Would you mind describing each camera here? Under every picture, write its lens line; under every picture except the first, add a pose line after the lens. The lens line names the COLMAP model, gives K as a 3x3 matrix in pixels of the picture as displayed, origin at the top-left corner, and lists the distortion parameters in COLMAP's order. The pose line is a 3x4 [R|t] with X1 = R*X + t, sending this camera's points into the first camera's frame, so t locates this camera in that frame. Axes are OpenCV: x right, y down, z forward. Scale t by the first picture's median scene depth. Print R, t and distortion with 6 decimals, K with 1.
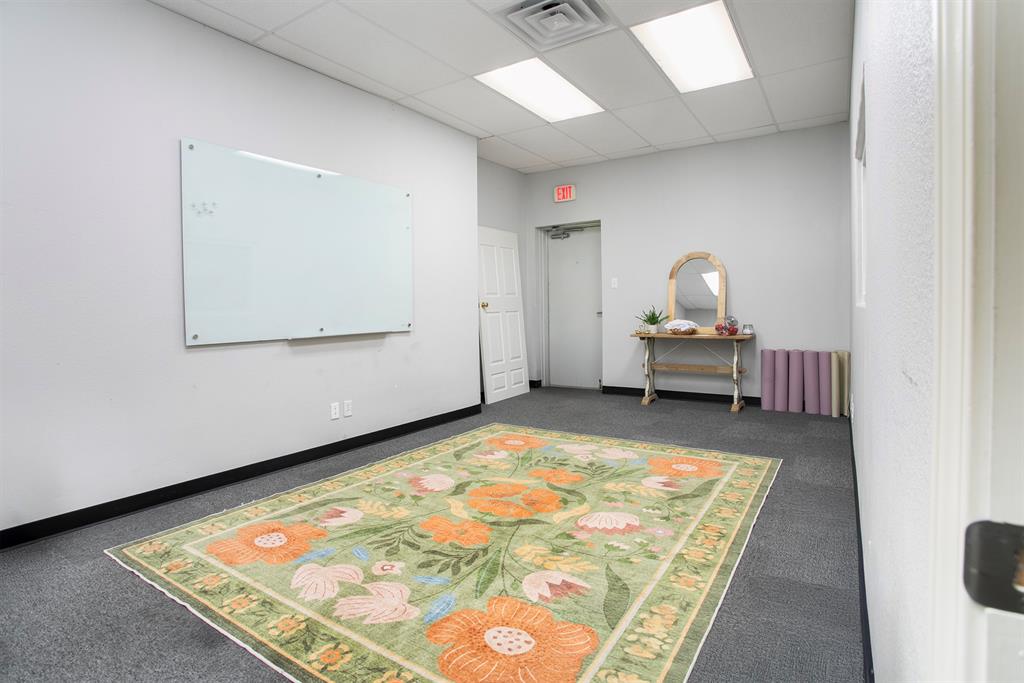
lens RADIAL K [[508.0, 0, 511.0], [0, 508.0, 318.5], [0, 0, 1]] dist [-0.068461, 0.027189]
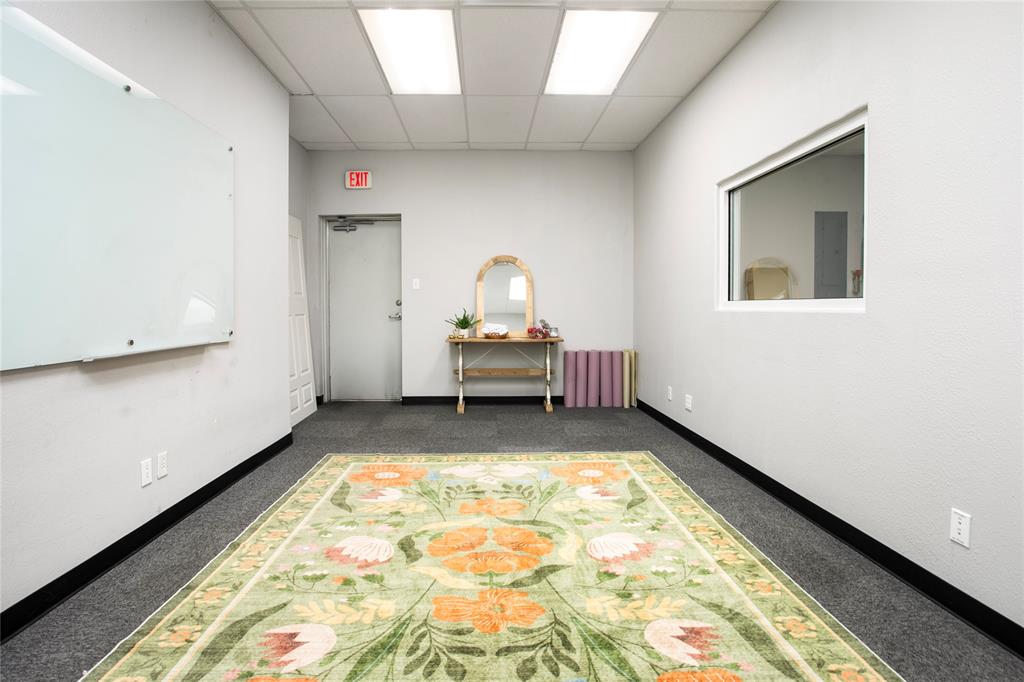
lens RADIAL K [[516.4, 0, 511.2], [0, 516.4, 321.3], [0, 0, 1]] dist [-0.076144, 0.036566]
pose [[0.829690, -0.002950, 0.558216, -0.333434], [0.004015, 0.999992, -0.000684, -0.001530], [-0.558210, 0.002809, 0.829695, 0.240667]]
